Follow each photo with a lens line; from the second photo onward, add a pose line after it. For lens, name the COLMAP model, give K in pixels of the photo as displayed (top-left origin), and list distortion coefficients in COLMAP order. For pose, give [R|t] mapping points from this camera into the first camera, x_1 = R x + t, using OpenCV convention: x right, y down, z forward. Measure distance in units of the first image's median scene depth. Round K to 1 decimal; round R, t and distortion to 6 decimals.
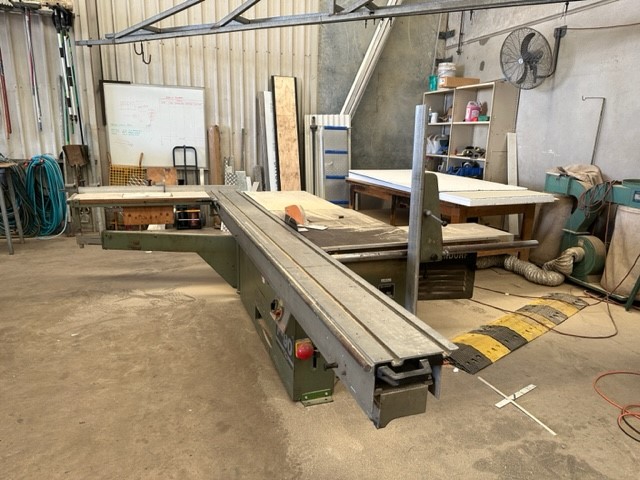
lens RADIAL K [[447.5, 0, 310.4], [0, 447.5, 246.9], [0, 0, 1]] dist [0.072694, -0.092965]
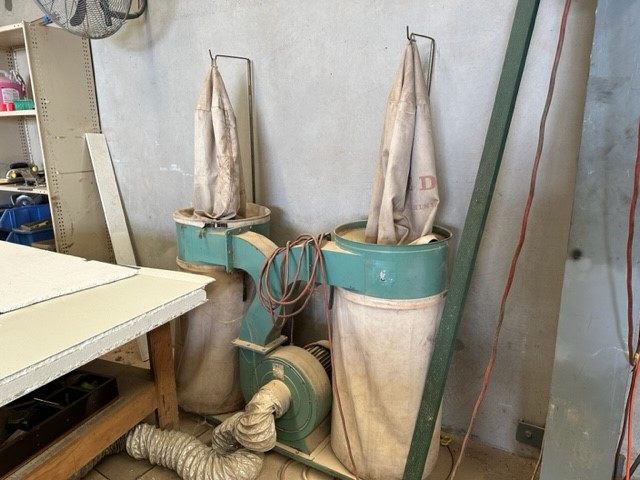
lens RADIAL K [[452.4, 0, 322.6], [0, 452.4, 245.0], [0, 0, 1]] dist [0.063196, -0.095815]
pose [[0.708431, -0.189314, 0.679916, 0.270945], [0.195099, 0.978344, 0.069126, -0.123026], [-0.678278, 0.083680, 0.730025, 0.497270]]
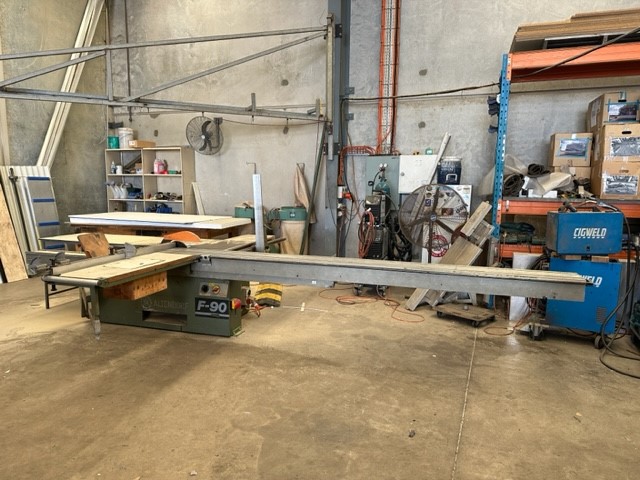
lens RADIAL K [[452.4, 0, 322.6], [0, 452.4, 245.0], [0, 0, 1]] dist [0.063196, -0.095815]
pose [[0.595223, -0.126841, 0.793486, -0.534914], [0.202246, 0.979323, 0.004835, 0.024151], [-0.777692, 0.157602, 0.608569, -0.193098]]
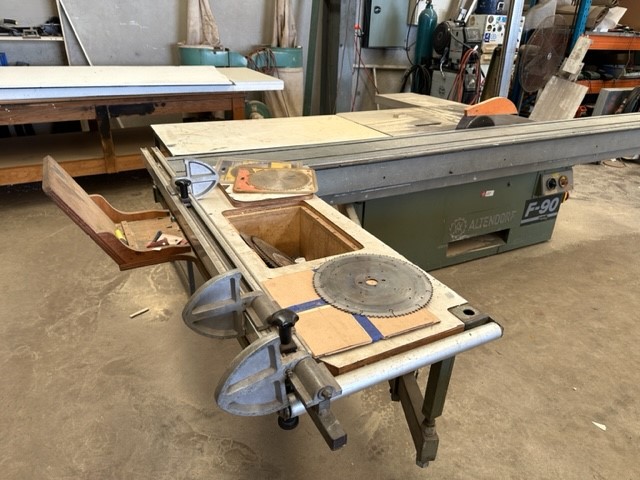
lens RADIAL K [[452.4, 0, 322.6], [0, 452.4, 245.0], [0, 0, 1]] dist [0.063196, -0.095815]
pose [[-0.153502, -0.467114, 0.870771, -0.503083], [0.203386, 0.847412, 0.490436, -0.199945], [-0.966991, 0.252385, -0.035075, 0.763373]]
